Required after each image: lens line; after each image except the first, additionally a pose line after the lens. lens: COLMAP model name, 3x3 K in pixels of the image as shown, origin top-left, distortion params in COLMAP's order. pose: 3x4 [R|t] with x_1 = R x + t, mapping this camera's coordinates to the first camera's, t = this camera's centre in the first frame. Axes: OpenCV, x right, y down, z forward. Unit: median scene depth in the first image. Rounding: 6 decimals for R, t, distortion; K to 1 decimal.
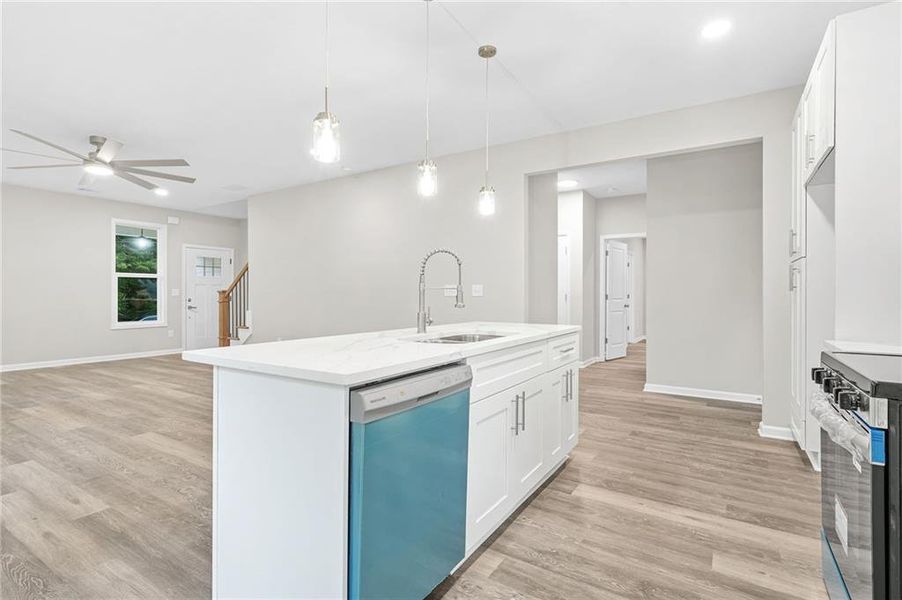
lens RADIAL K [[442.4, 0, 445.3], [0, 442.4, 299.4], [0, 0, 1]] dist [0.002242, 0.000751]
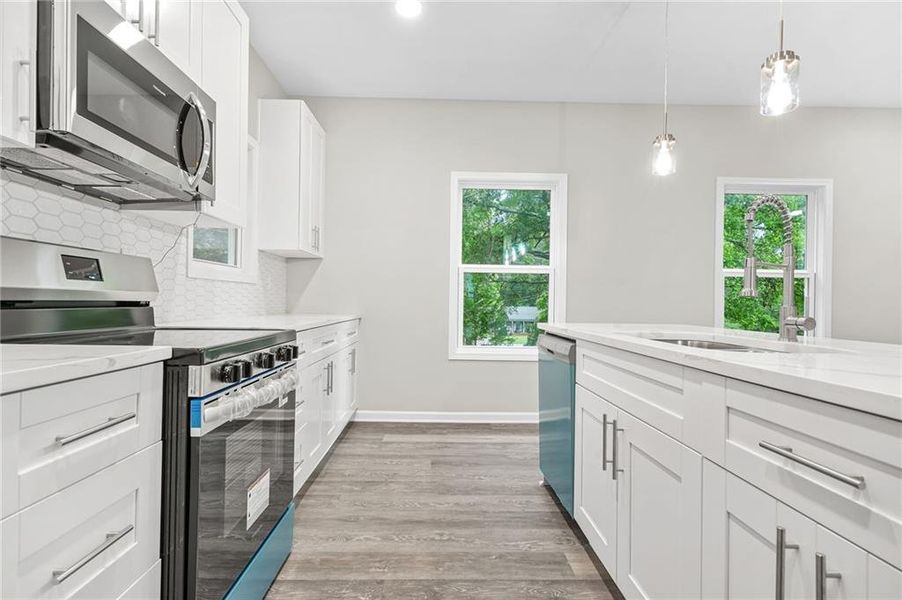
lens RADIAL K [[454.8, 0, 435.4], [0, 454.8, 301.7], [0, 0, 1]] dist [0.006715, 0.001233]
pose [[-0.840637, -0.012444, -0.541456, 0.561400], [-0.017477, 0.999839, 0.004155, 0.025460], [0.541317, 0.012956, -0.840719, 1.038056]]
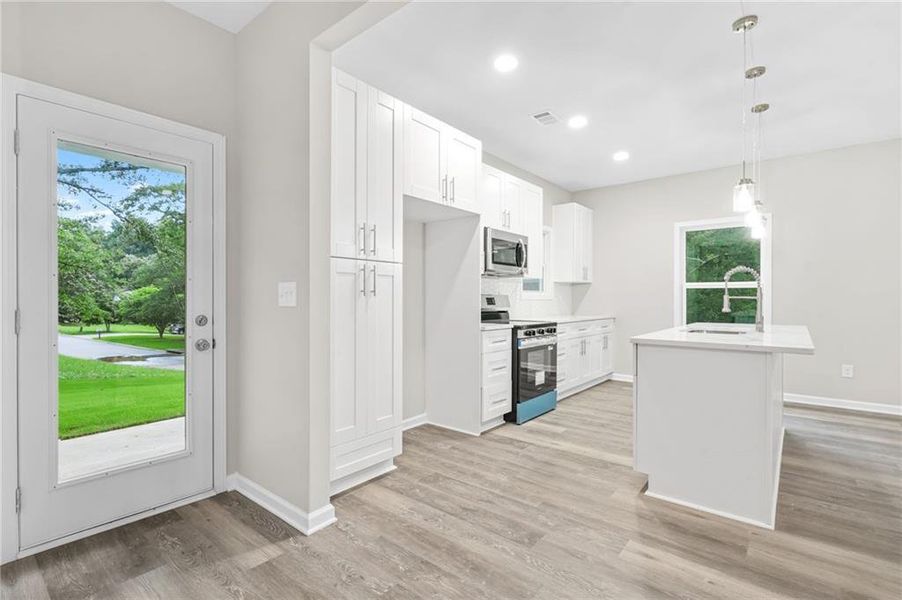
lens RADIAL K [[417.4, 0, 453.7], [0, 417.4, 300.8], [0, 0, 1]] dist [-0.001576, 0.001064]
pose [[-0.994300, -0.001828, 0.106603, 0.587521], [-0.001232, 0.999983, 0.005657, -0.013316], [-0.106612, 0.005494, -0.994286, 1.928265]]
